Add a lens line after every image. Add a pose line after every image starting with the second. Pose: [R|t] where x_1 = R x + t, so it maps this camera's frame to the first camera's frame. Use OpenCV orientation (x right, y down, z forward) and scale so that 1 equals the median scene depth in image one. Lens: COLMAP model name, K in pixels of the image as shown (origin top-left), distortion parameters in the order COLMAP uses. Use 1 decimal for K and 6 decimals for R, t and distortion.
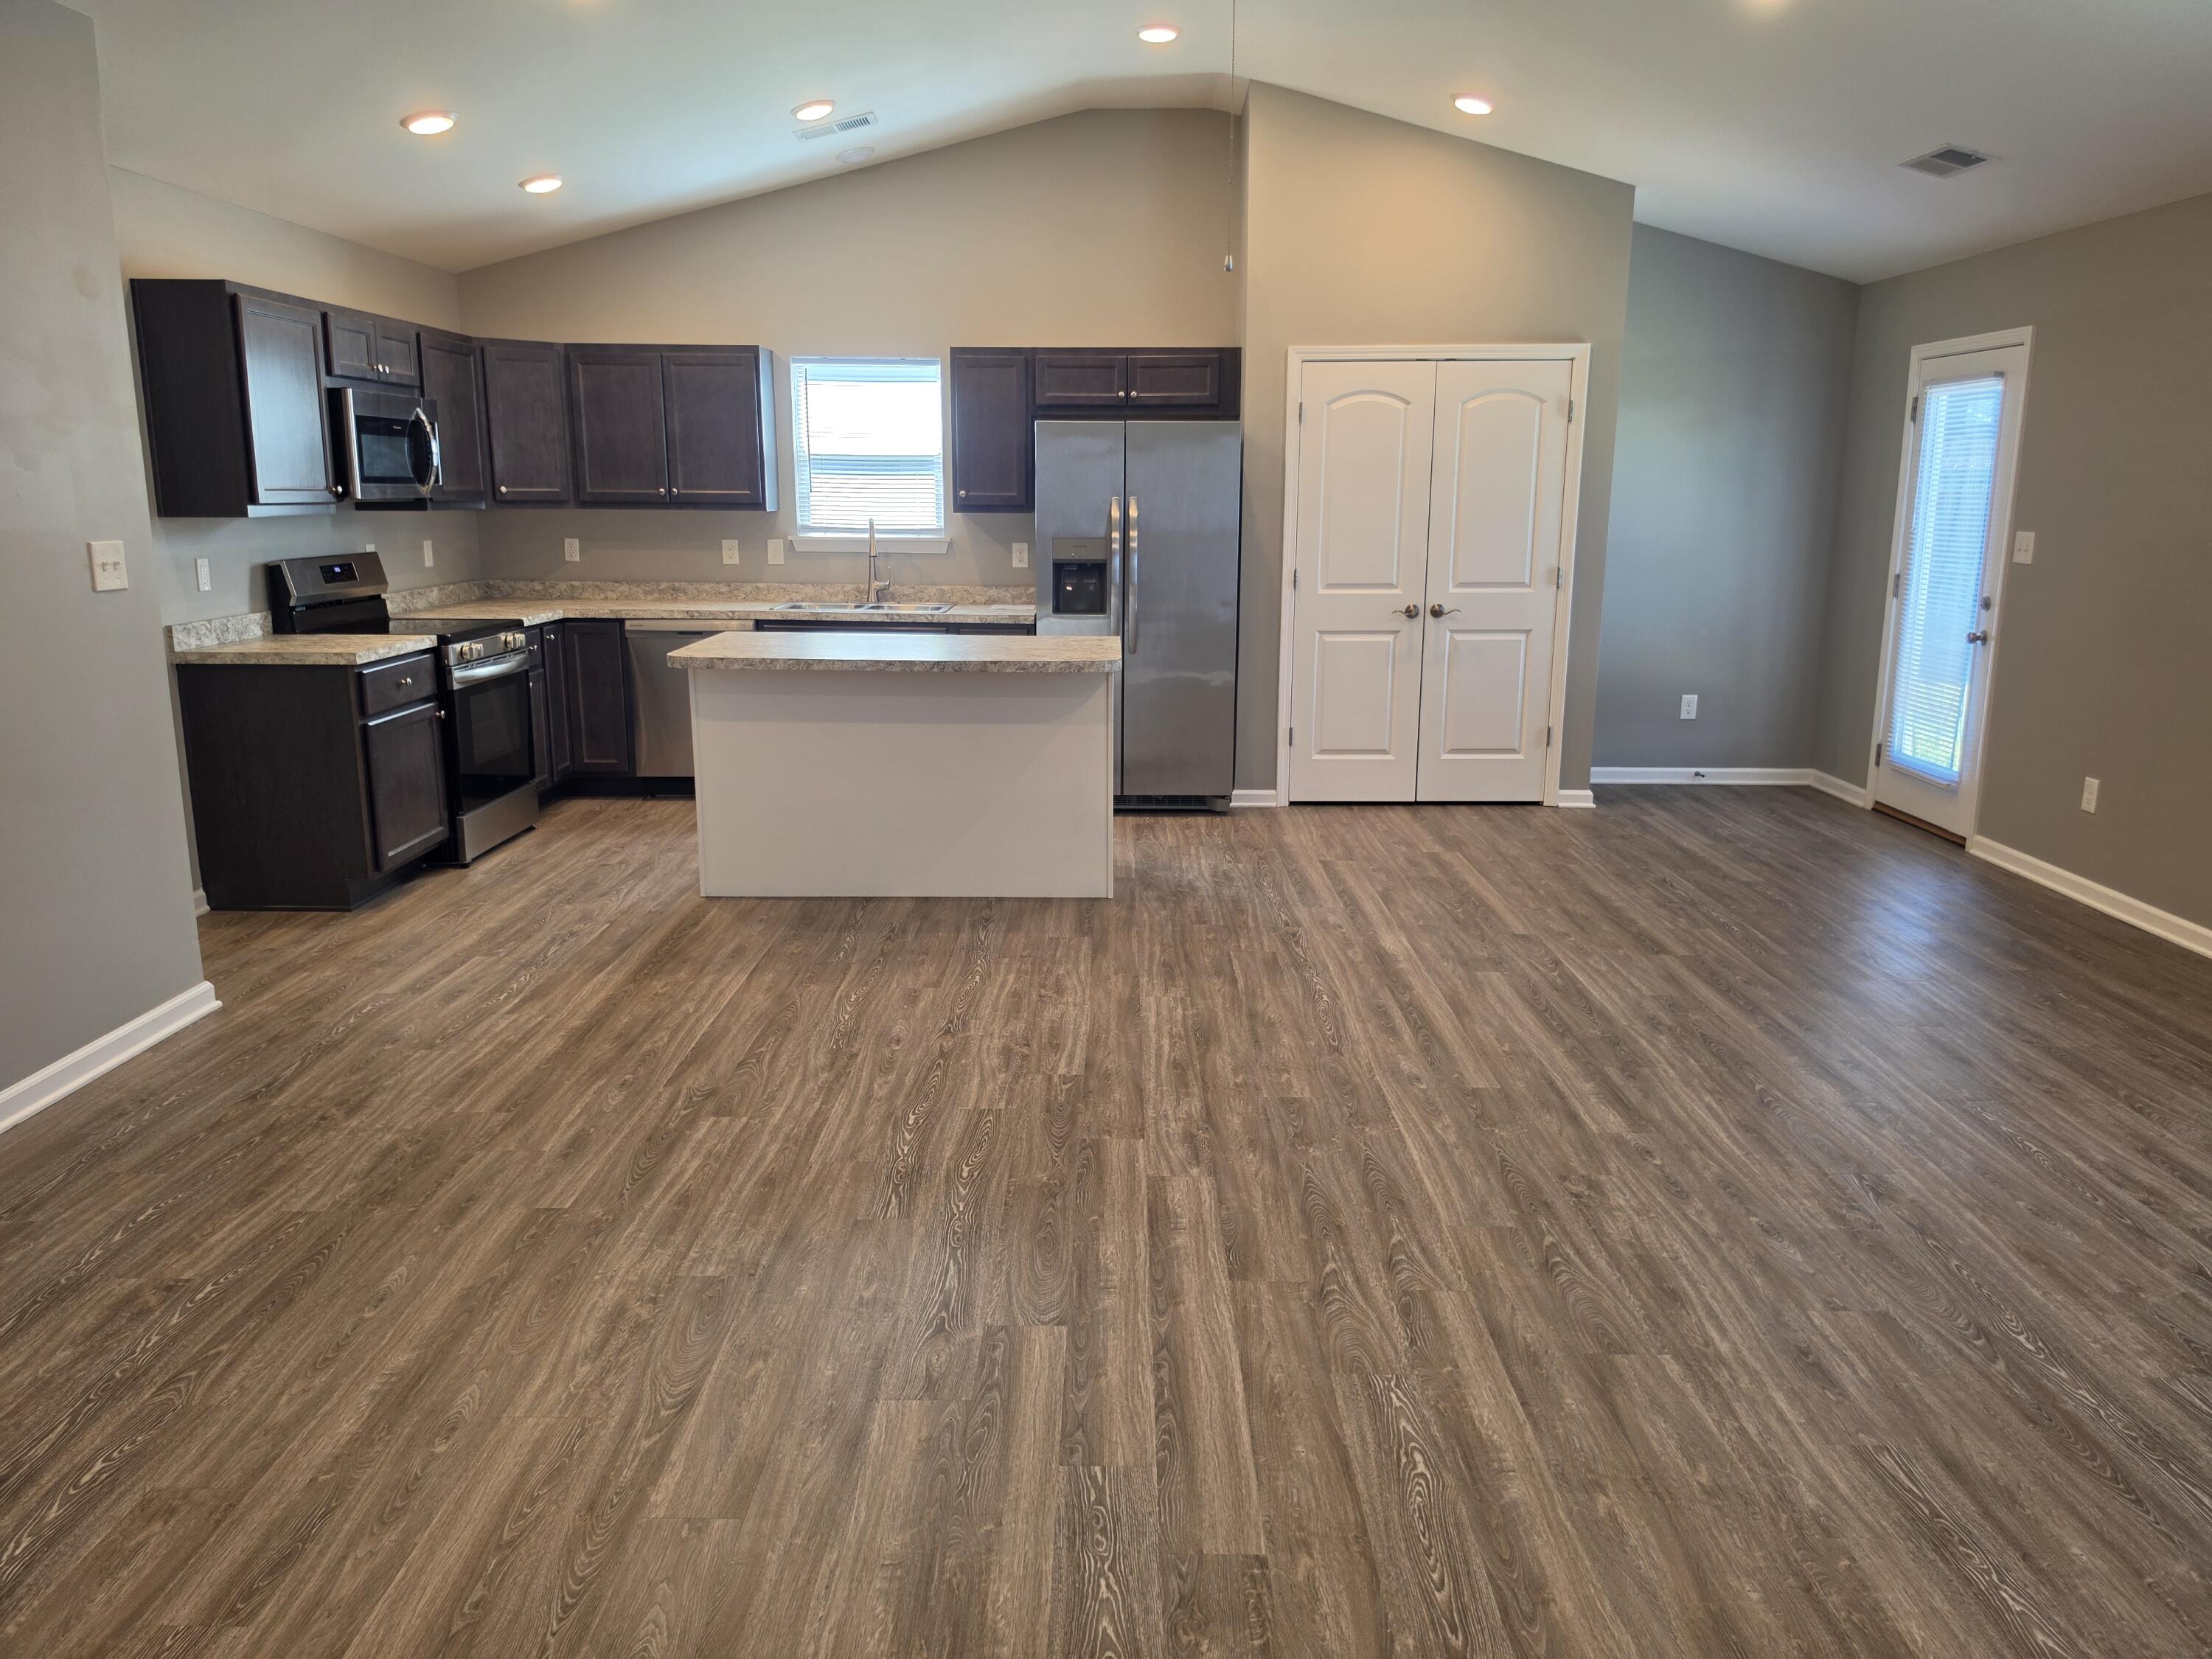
lens RADIAL K [[1476.1, 0, 1126.0], [0, 1476.1, 828.6], [0, 0, 1]] dist [0.033525, -0.001838]
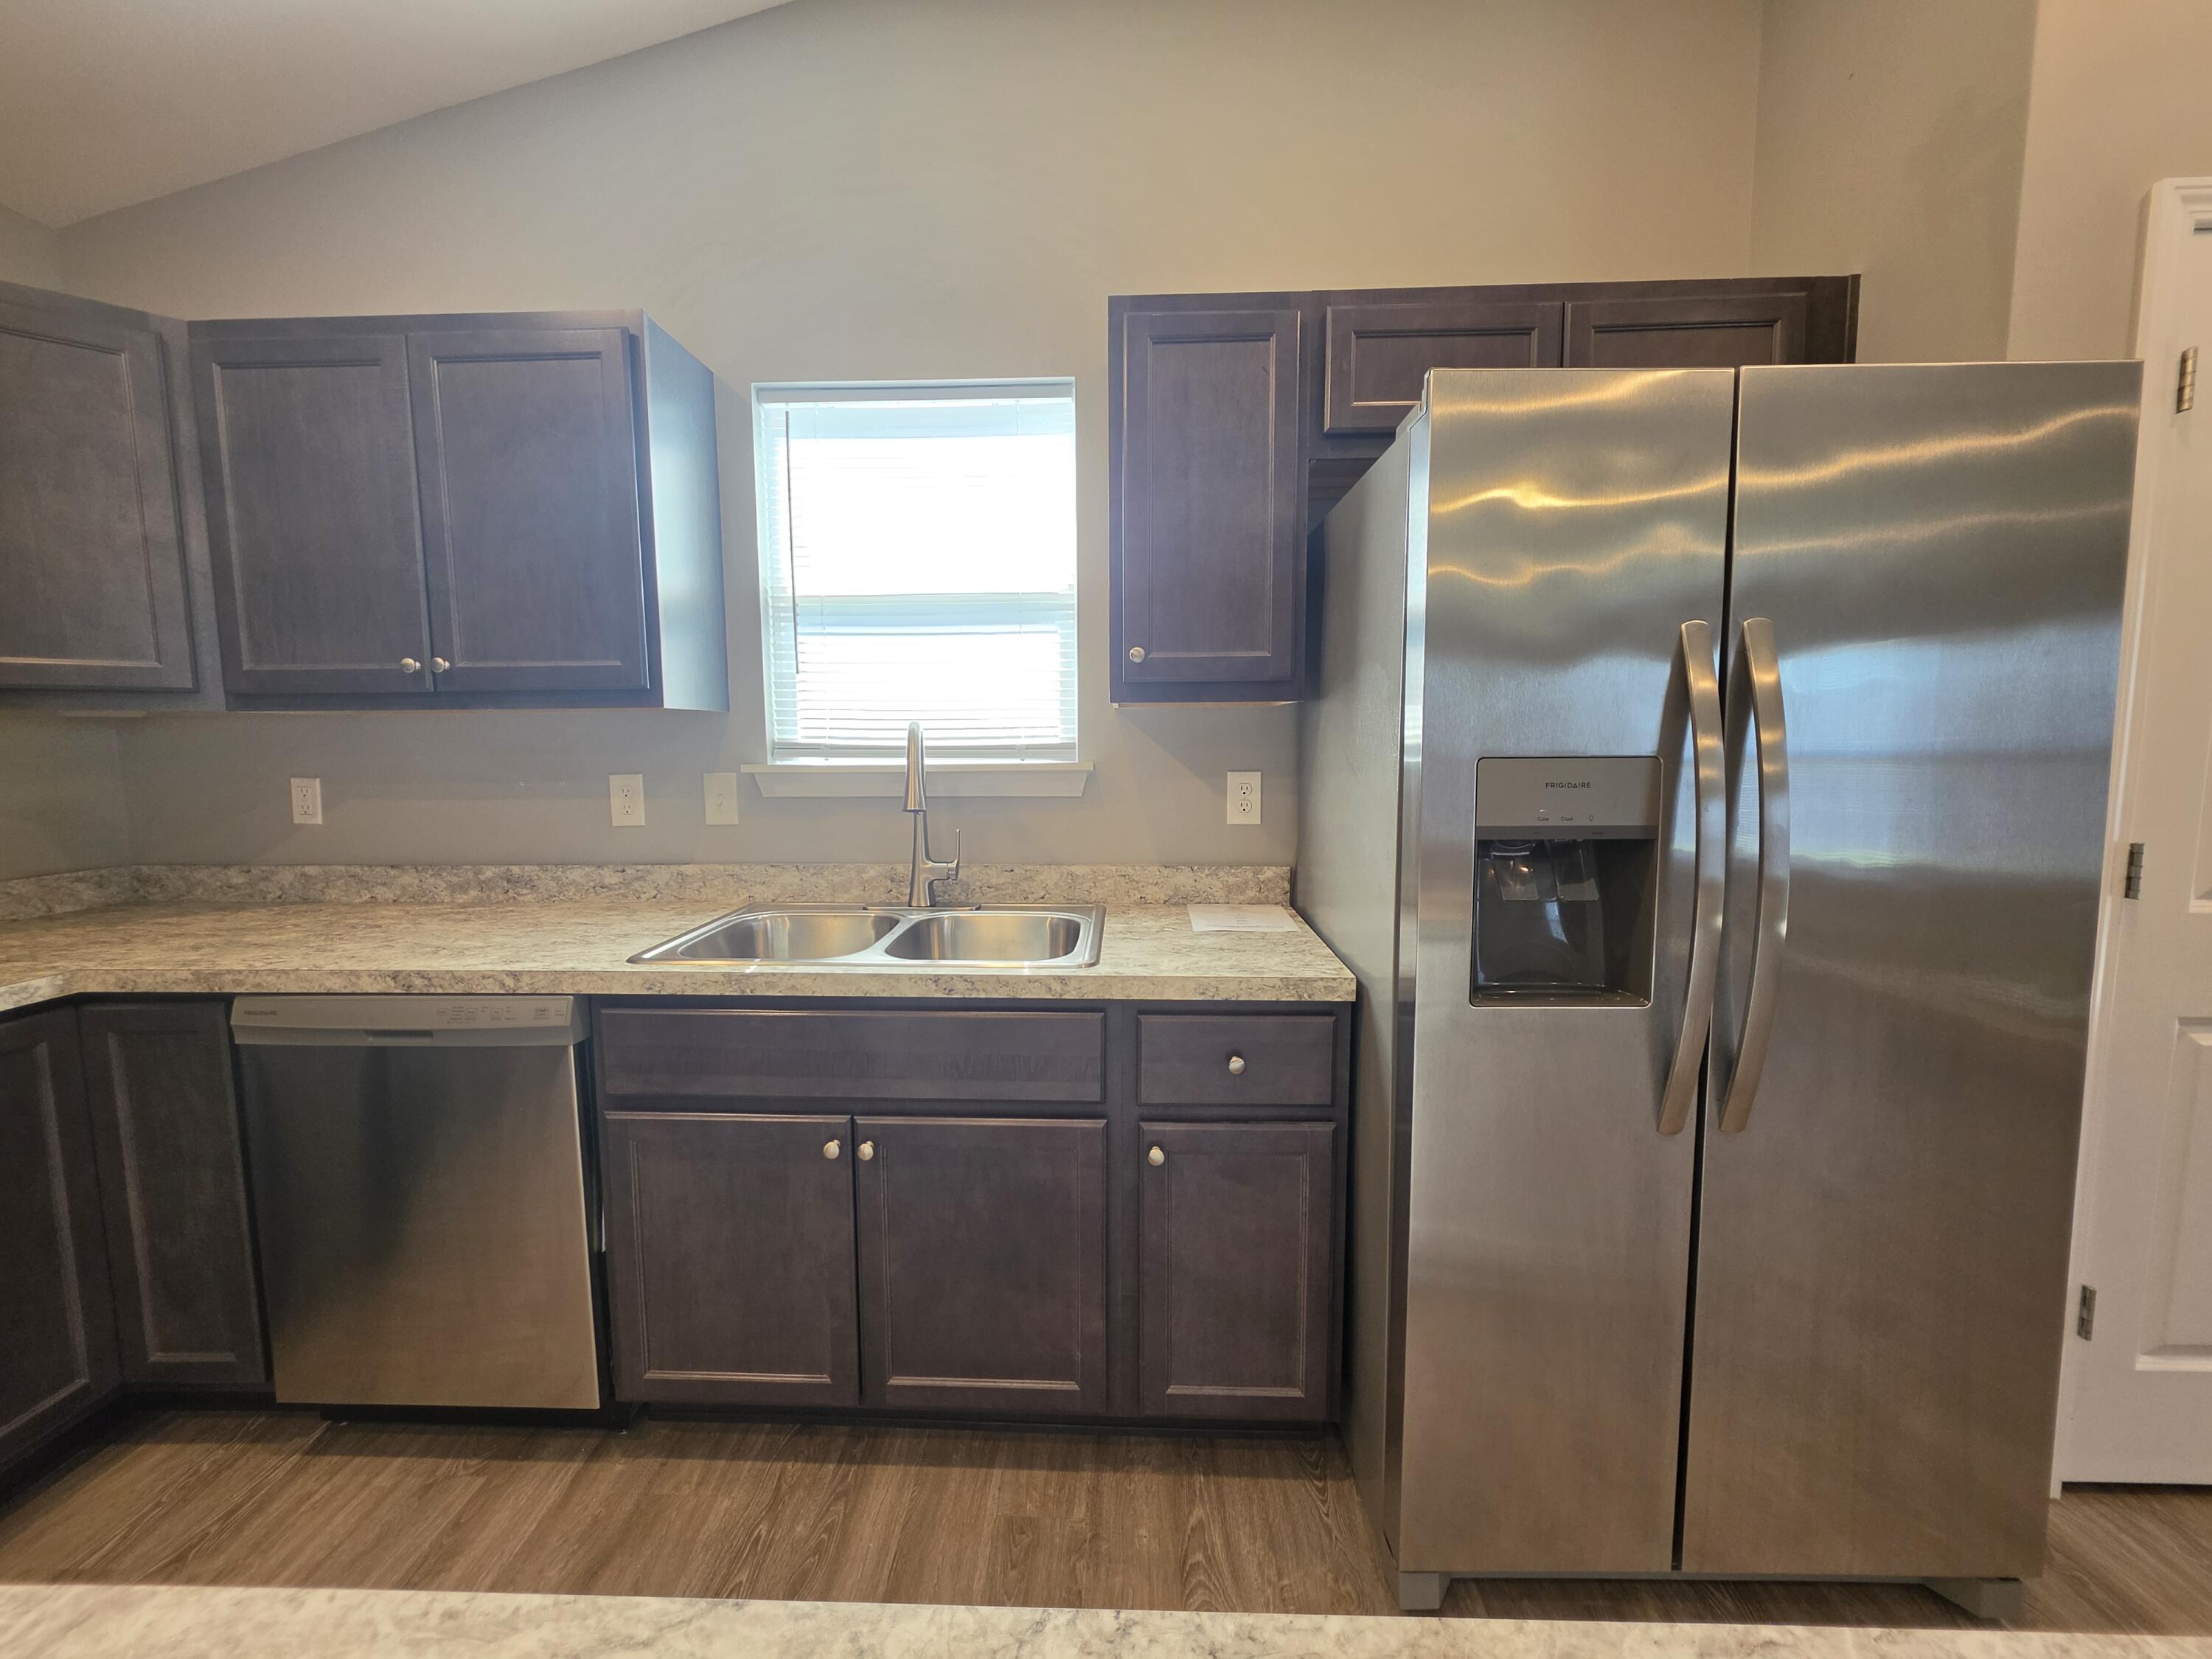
lens RADIAL K [[893.9, 0, 1092.8], [0, 893.9, 821.5], [0, 0, 1]] dist [0.004483, -0.000227]
pose [[0.999249, -0.011612, -0.036963, -0.108810], [0.006831, 0.991887, -0.126937, -0.143927], [0.038137, 0.126589, 0.991222, 0.728143]]
